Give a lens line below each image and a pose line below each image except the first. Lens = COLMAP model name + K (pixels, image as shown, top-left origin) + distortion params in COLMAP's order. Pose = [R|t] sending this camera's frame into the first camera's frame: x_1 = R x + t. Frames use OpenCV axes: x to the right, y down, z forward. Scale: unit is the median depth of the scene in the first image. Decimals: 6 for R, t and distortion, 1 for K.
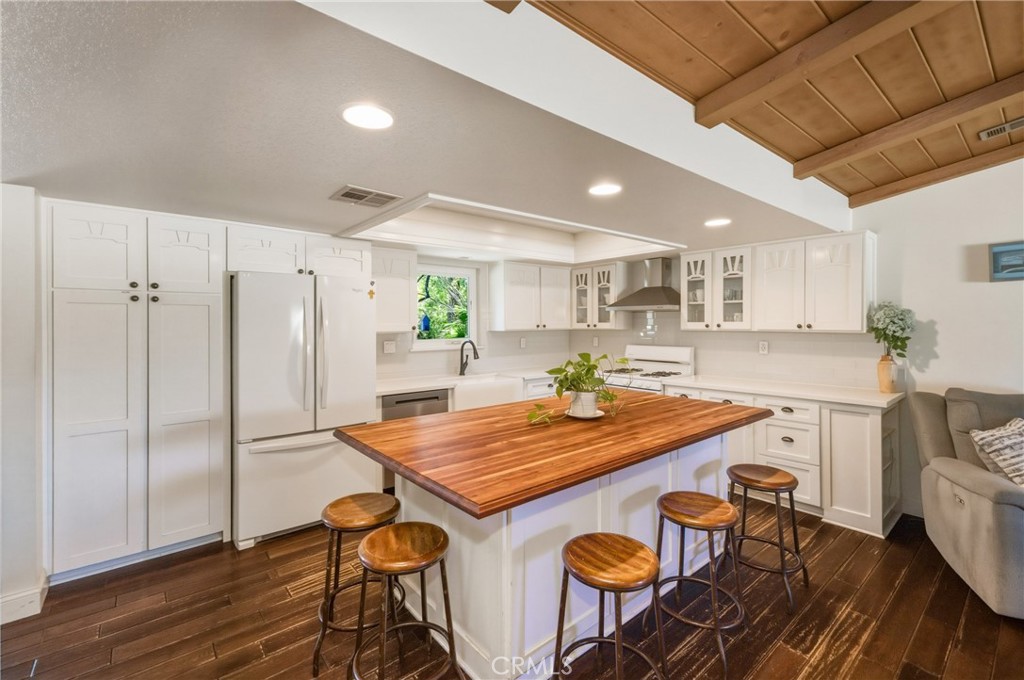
lens RADIAL K [[450.0, 0, 527.8], [0, 450.0, 325.1], [0, 0, 1]] dist [0.003176, 0.000355]
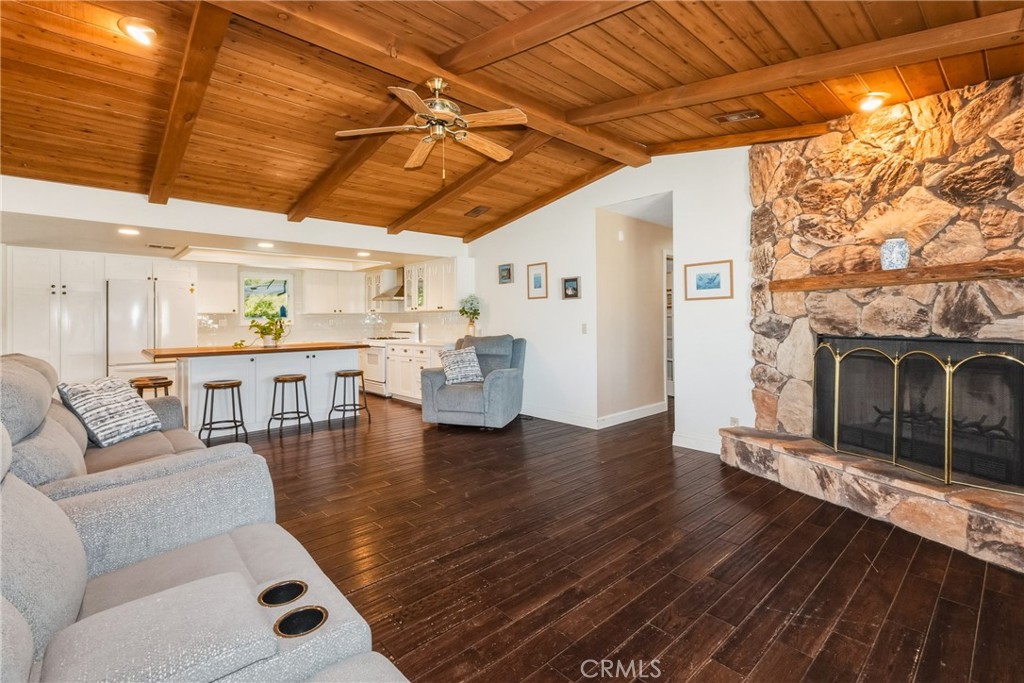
lens RADIAL K [[450.0, 0, 527.8], [0, 450.0, 326.6], [0, 0, 1]] dist [0.003176, 0.000355]
pose [[0.999330, -0.005768, 0.036156, 1.064308], [0.005491, 0.999955, 0.007742, 0.079965], [-0.036199, -0.007538, 0.999316, -1.002016]]
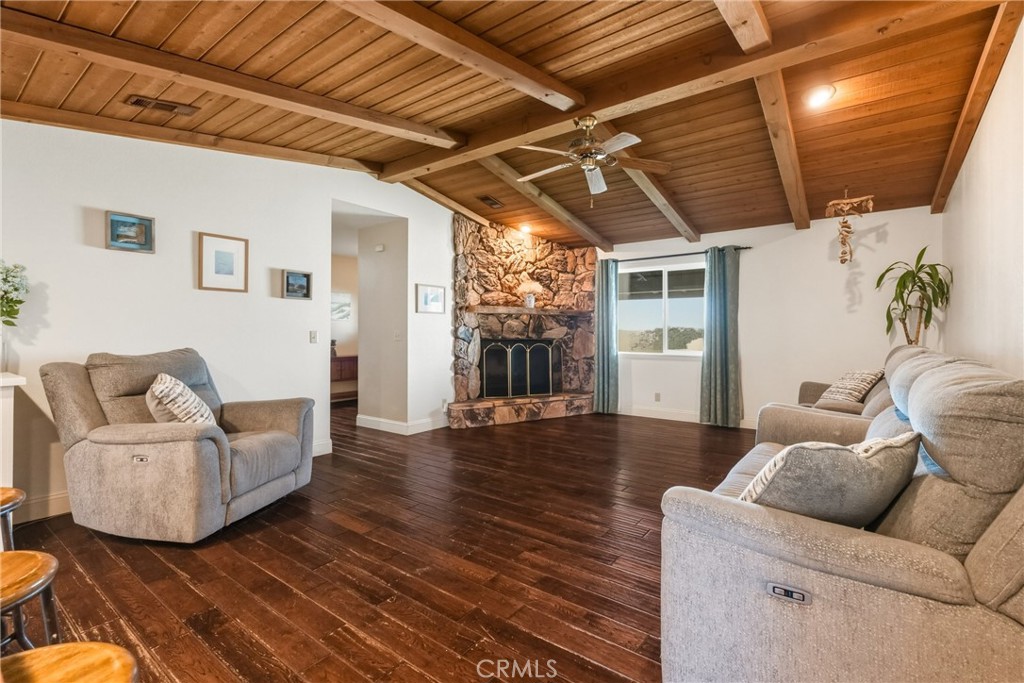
lens RADIAL K [[450.0, 0, 527.8], [0, 450.0, 326.6], [0, 0, 1]] dist [0.003176, 0.000355]
pose [[-0.203179, 0.012255, 0.979065, -0.135944], [-0.002391, 0.999912, -0.013012, 0.086755], [-0.979139, -0.004985, -0.203132, 0.295498]]
